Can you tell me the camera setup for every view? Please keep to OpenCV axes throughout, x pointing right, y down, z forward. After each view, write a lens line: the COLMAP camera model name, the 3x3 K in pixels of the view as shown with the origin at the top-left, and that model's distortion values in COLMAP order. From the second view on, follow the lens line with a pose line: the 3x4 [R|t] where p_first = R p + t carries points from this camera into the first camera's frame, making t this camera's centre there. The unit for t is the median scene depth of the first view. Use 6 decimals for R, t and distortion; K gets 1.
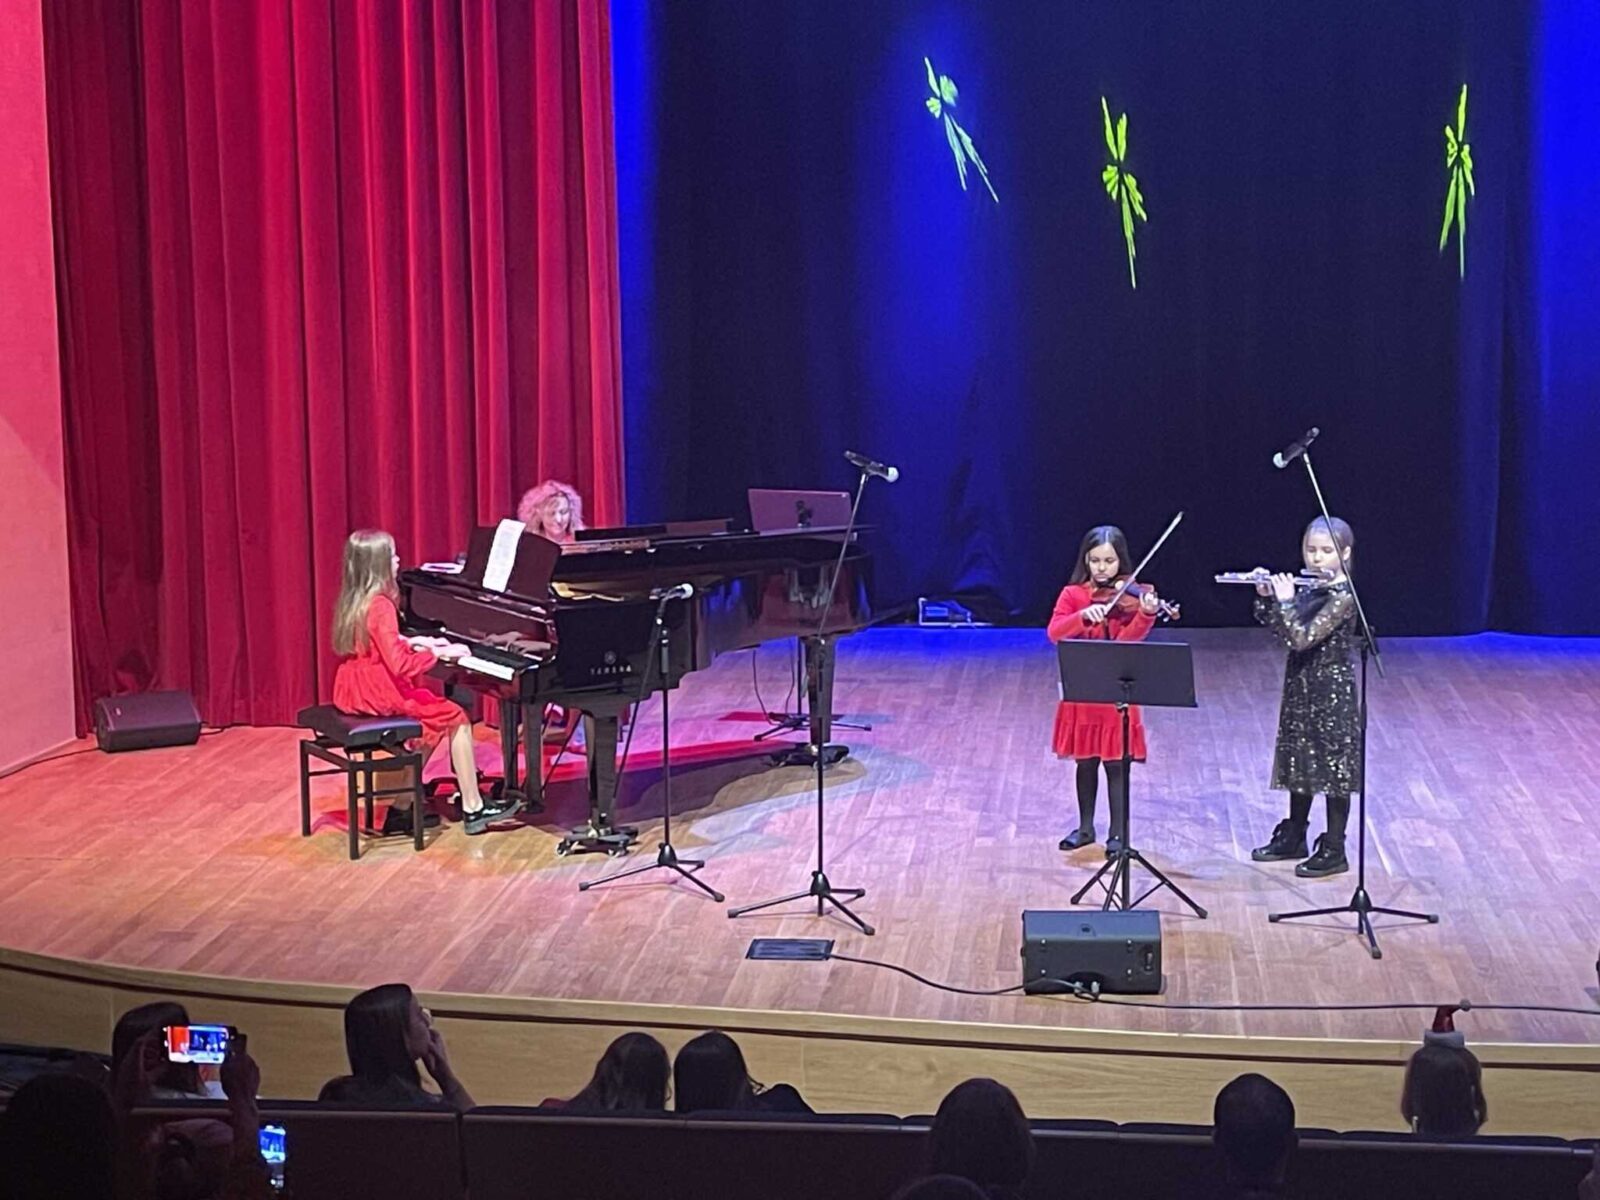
lens RADIAL K [[2876.5, 0, 748.3], [0, 2876.5, 597.1], [0, 0, 1]] dist [0.101807, 0.000000]
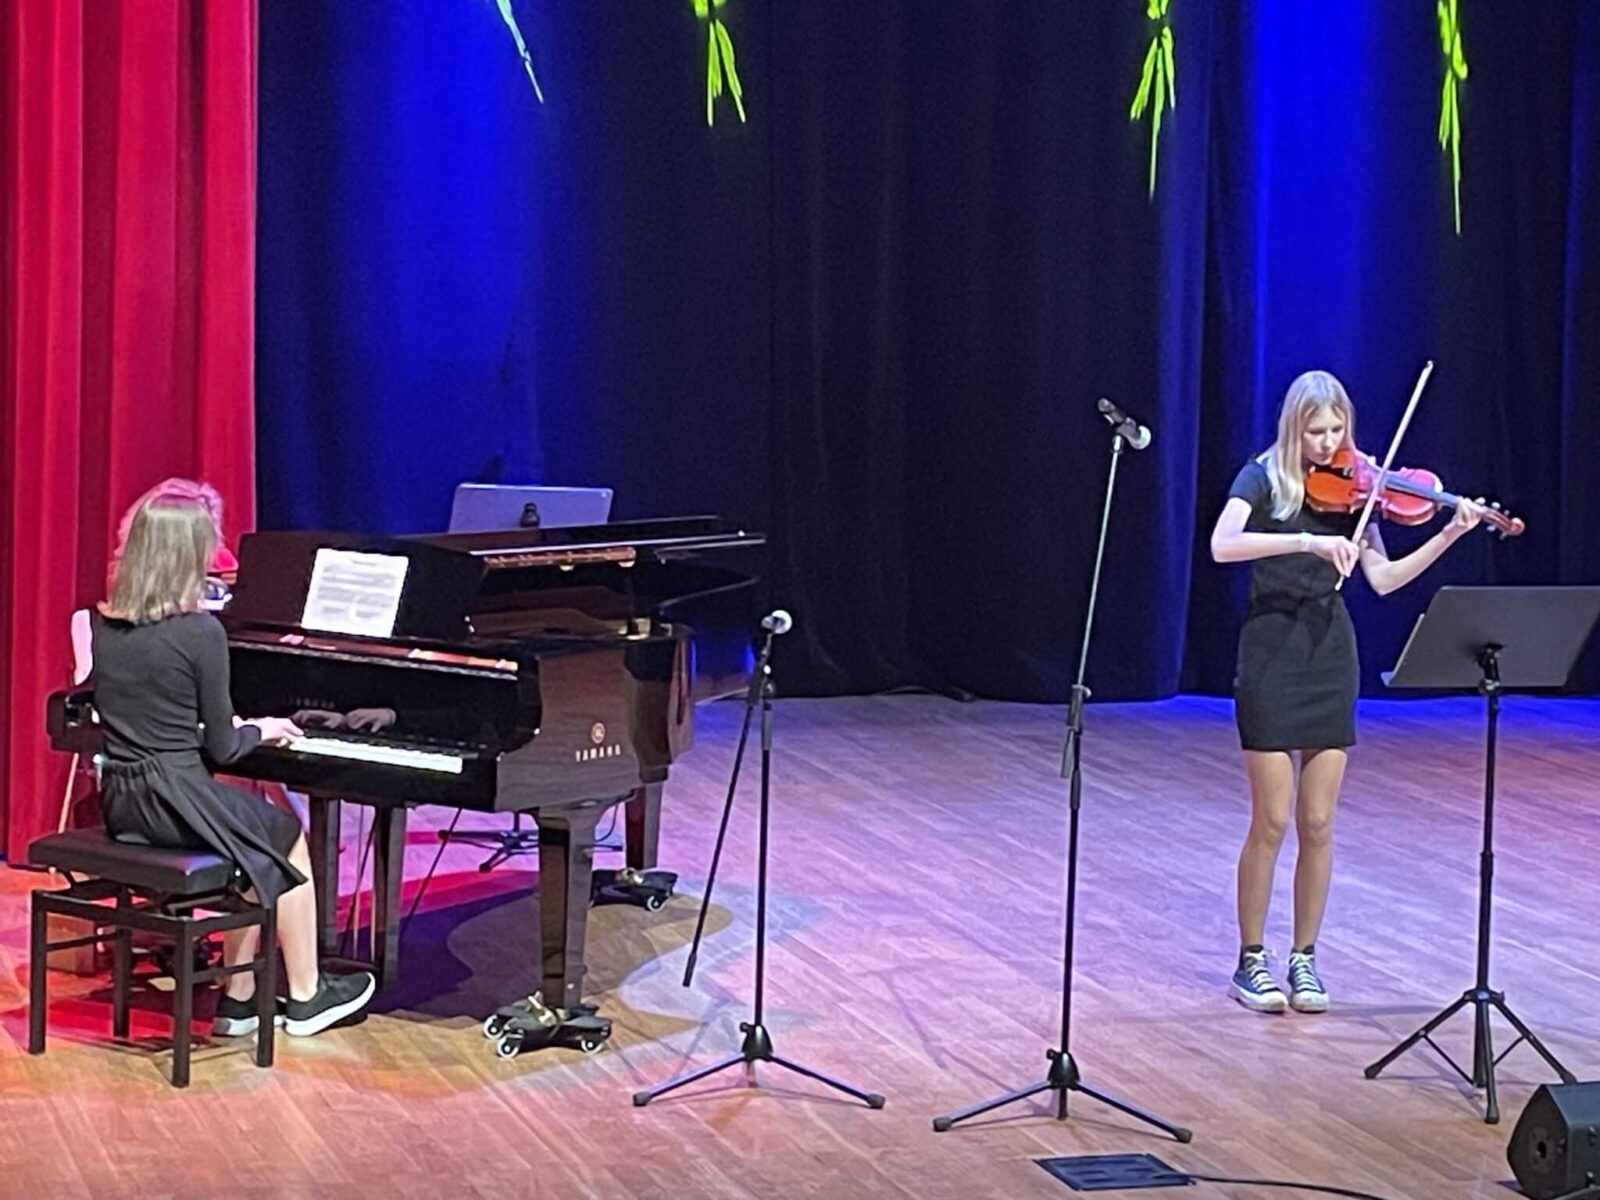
lens RADIAL K [[3881.3, 0, 779.7], [0, 3881.3, 532.2], [0, 0, 1]] dist [0.088591, 0.000000]
pose [[0.909342, -0.002287, 0.416044, -0.385988], [0.020628, 0.999003, -0.039595, 0.012213], [-0.415539, 0.044588, 0.908482, 0.223803]]
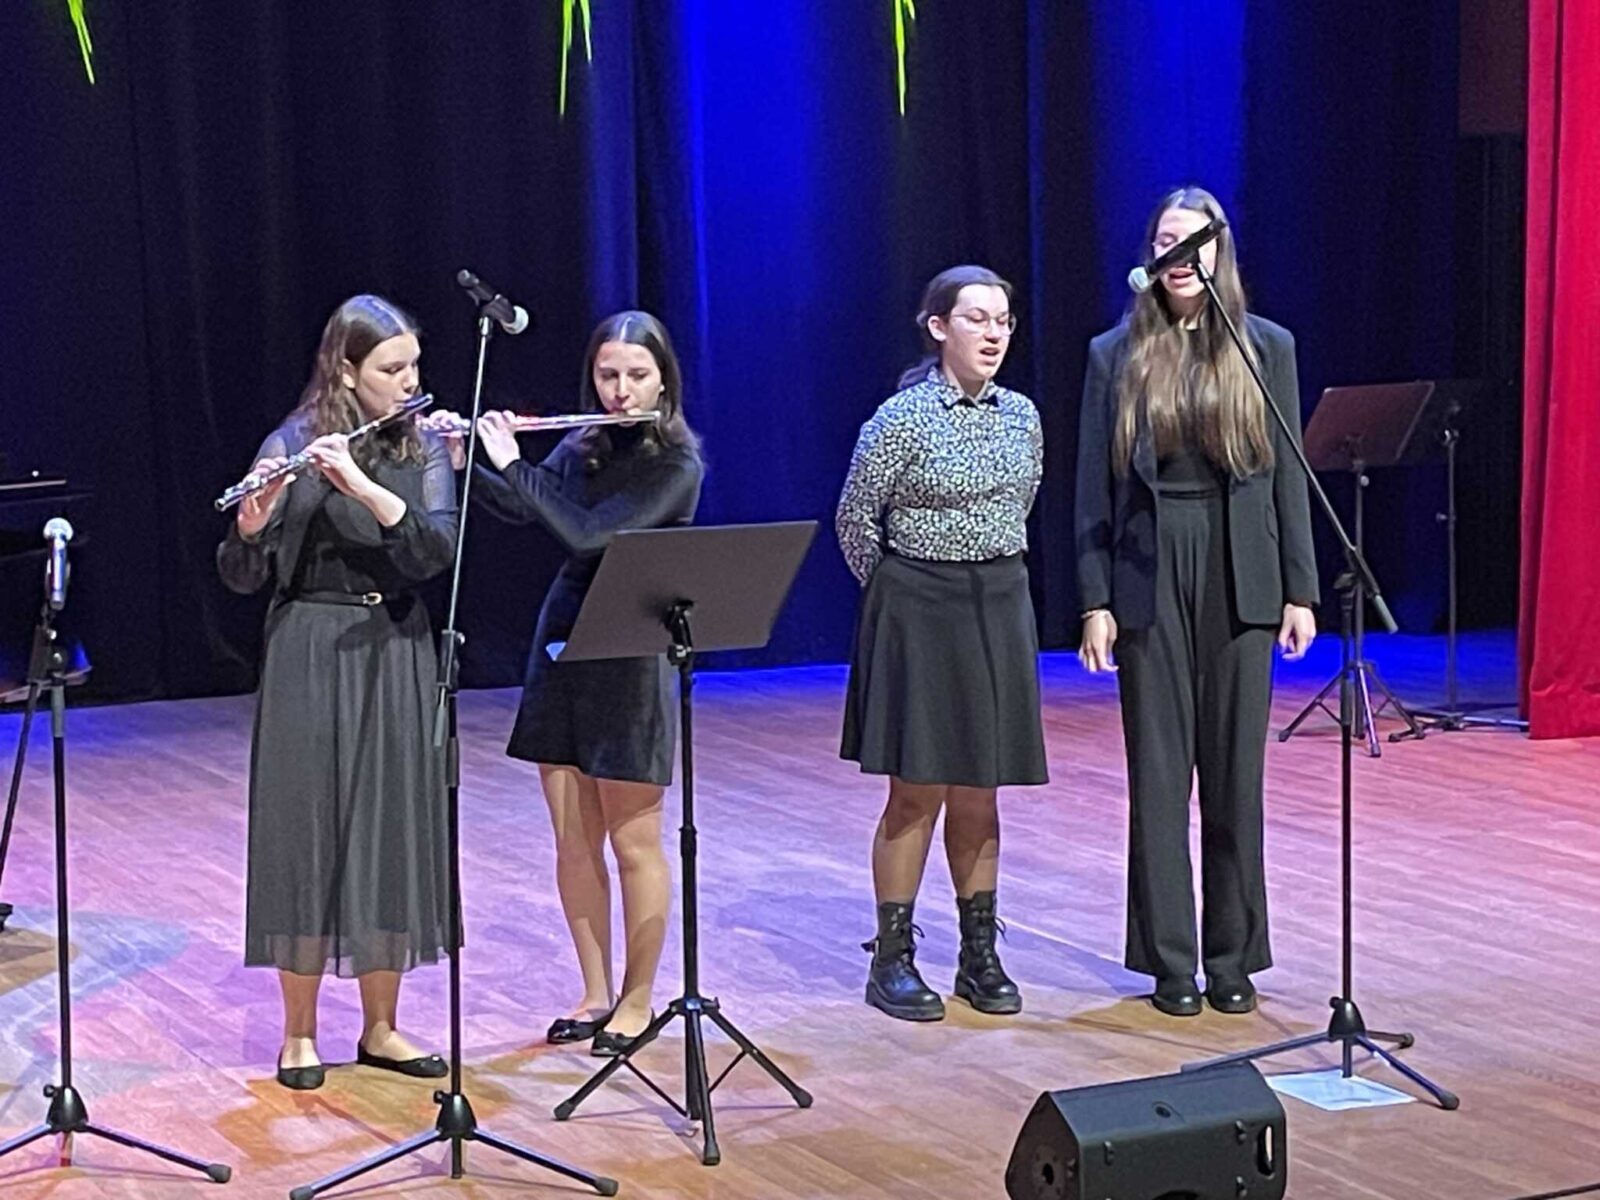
lens RADIAL K [[3841.7, 0, 777.4], [0, 3841.7, 576.2], [0, 0, 1]] dist [0.134064, 0.000000]
pose [[0.847697, -0.050671, 0.528054, -0.277579], [0.076662, 0.996680, -0.027427, 0.026589], [-0.524911, 0.063731, 0.848768, 0.372103]]
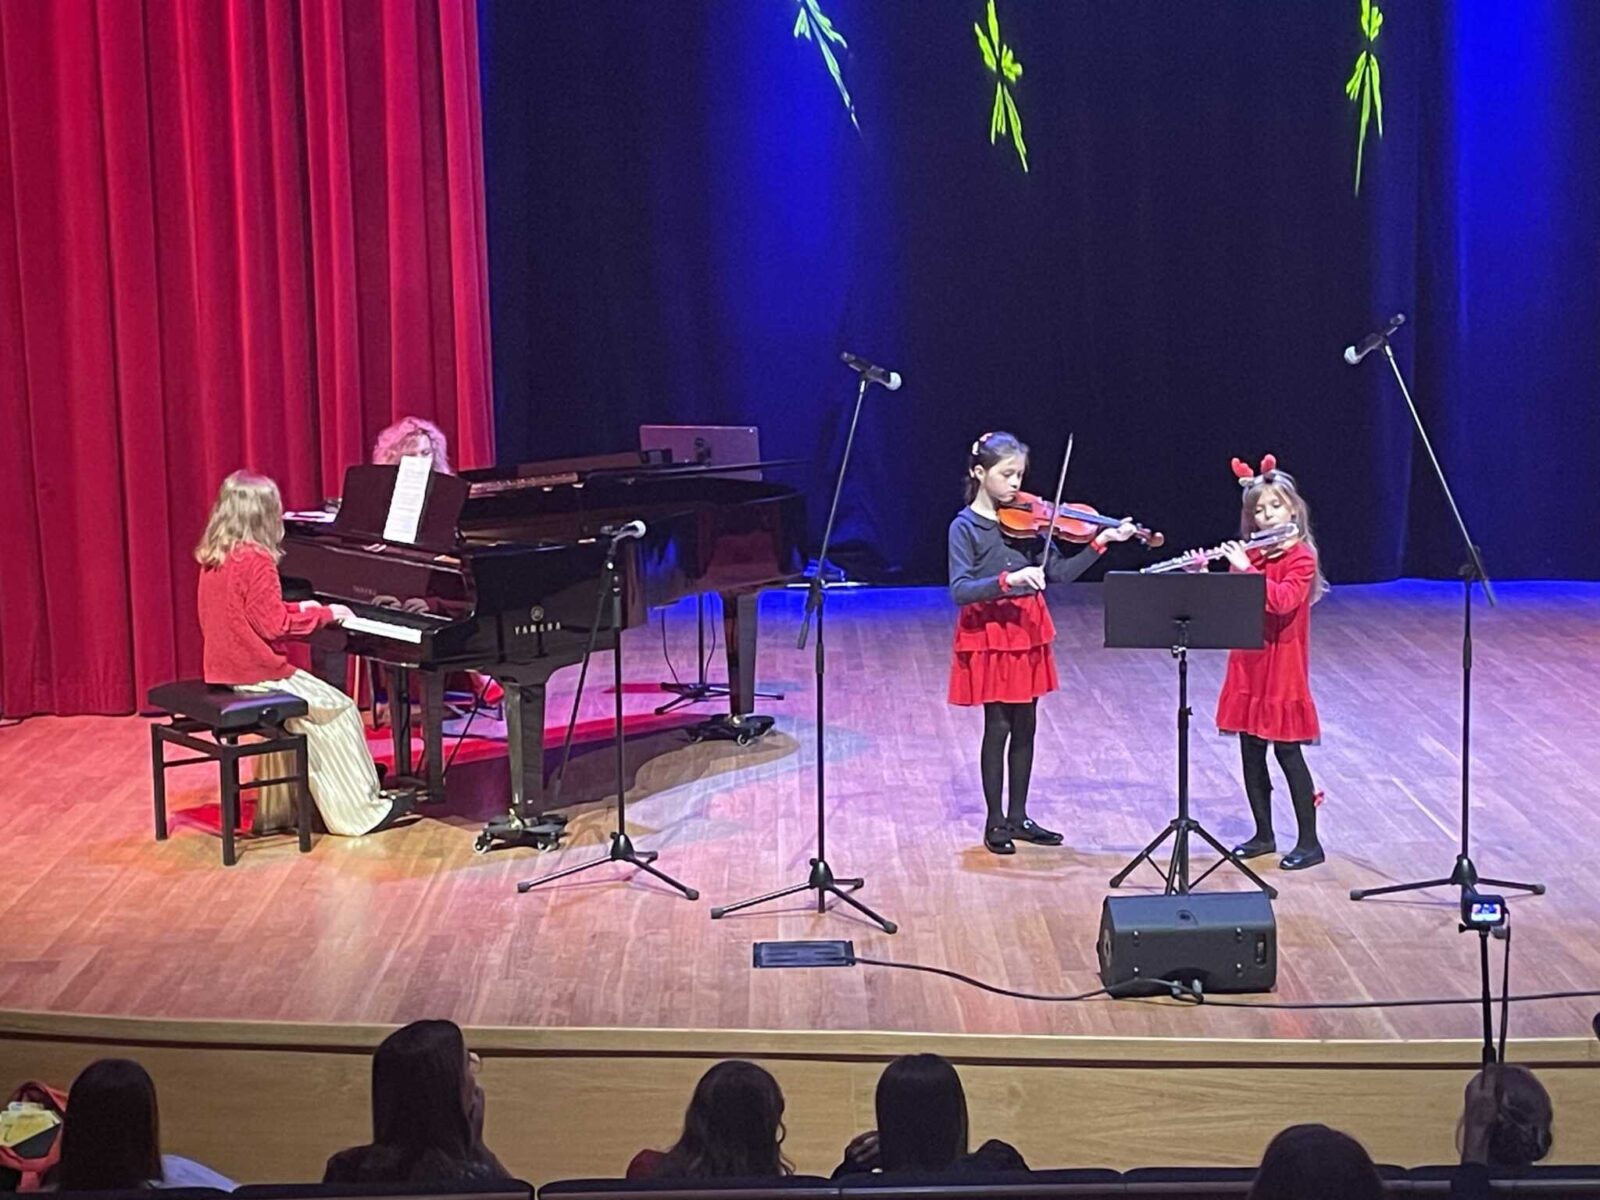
lens RADIAL K [[2876.5, 0, 755.4], [0, 2876.5, 601.4], [0, 0, 1]] dist [0.101807, 0.000000]
pose [[0.993210, -0.024309, 0.113763, -0.084734], [0.023958, 0.999703, 0.004451, 0.016233], [-0.113838, -0.001695, 0.993498, 0.170622]]
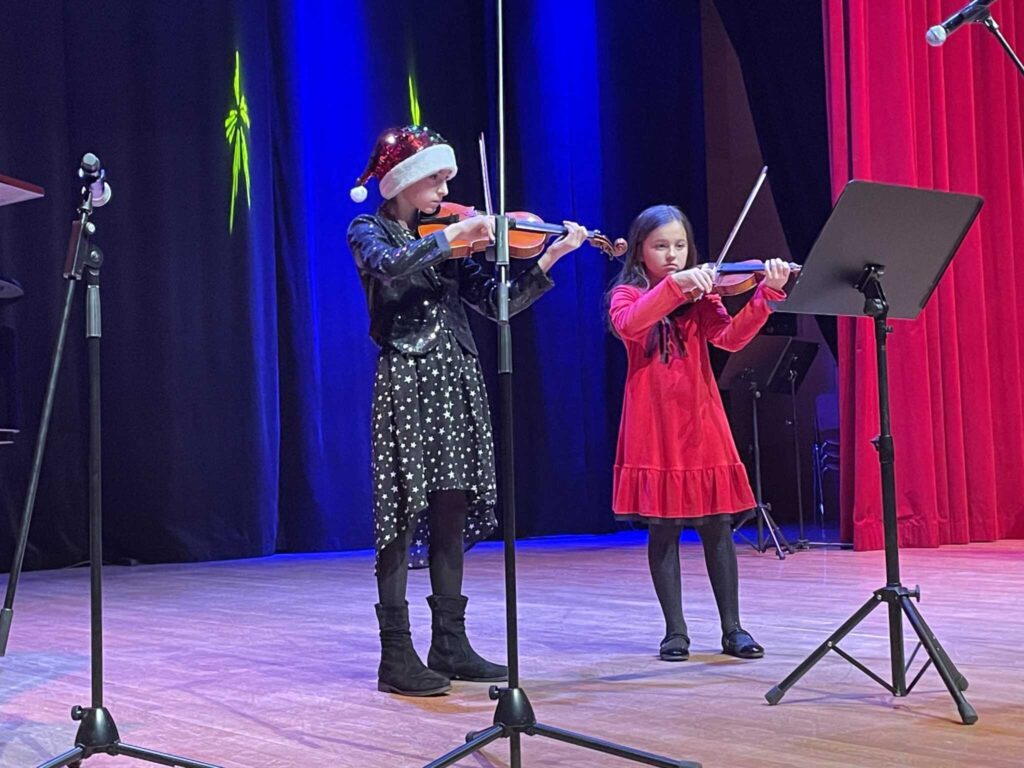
lens RADIAL K [[1626.4, 0, 506.1], [0, 1626.4, 372.8], [0, 0, 1]] dist [0.102922, 0.000000]
pose [[0.721504, 0.025448, 0.691942, -0.171270], [0.120858, 0.979355, -0.162040, 0.085894], [-0.681781, 0.200539, 0.703533, 0.769339]]
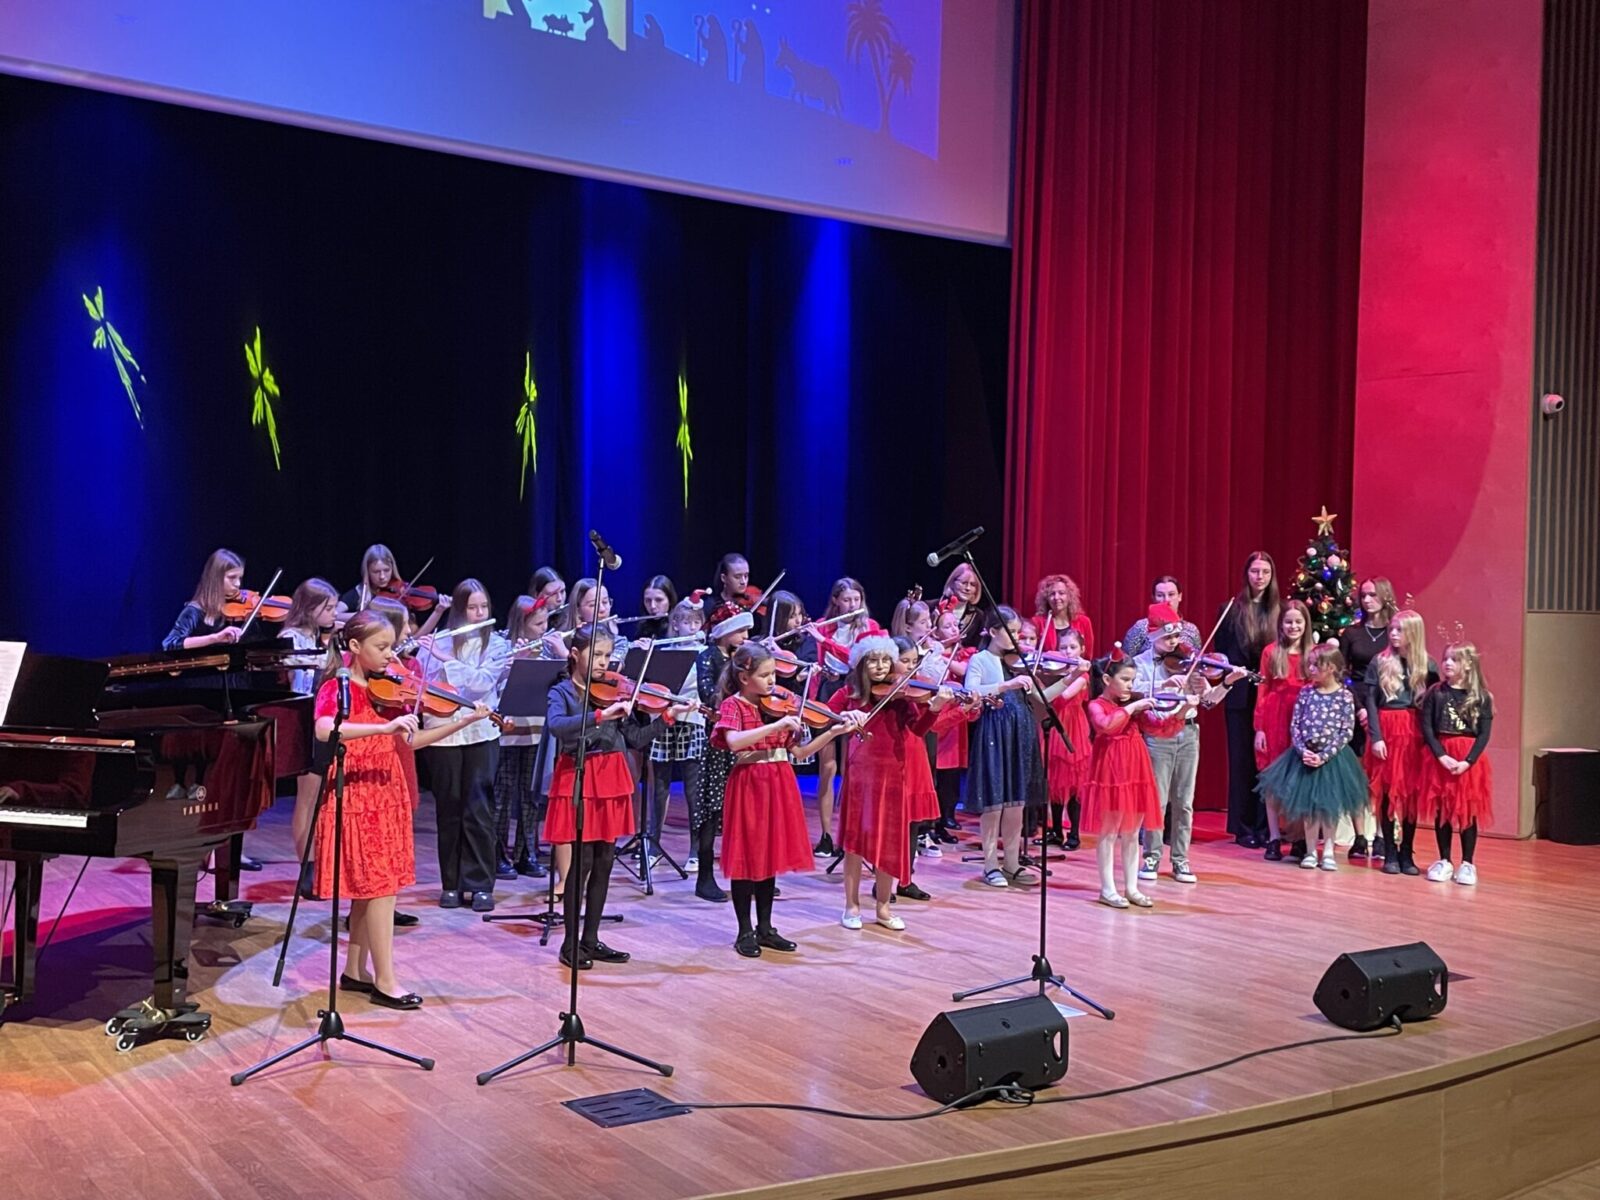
lens RADIAL K [[1725.3, 0, 778.4], [0, 1725.3, 583.3], [0, 0, 1]] dist [0.050862, 0.000000]
pose [[0.754939, 0.030332, 0.655093, -0.266010], [0.061988, 0.991157, -0.117328, 0.031792], [-0.652859, 0.129184, 0.746383, 0.541925]]
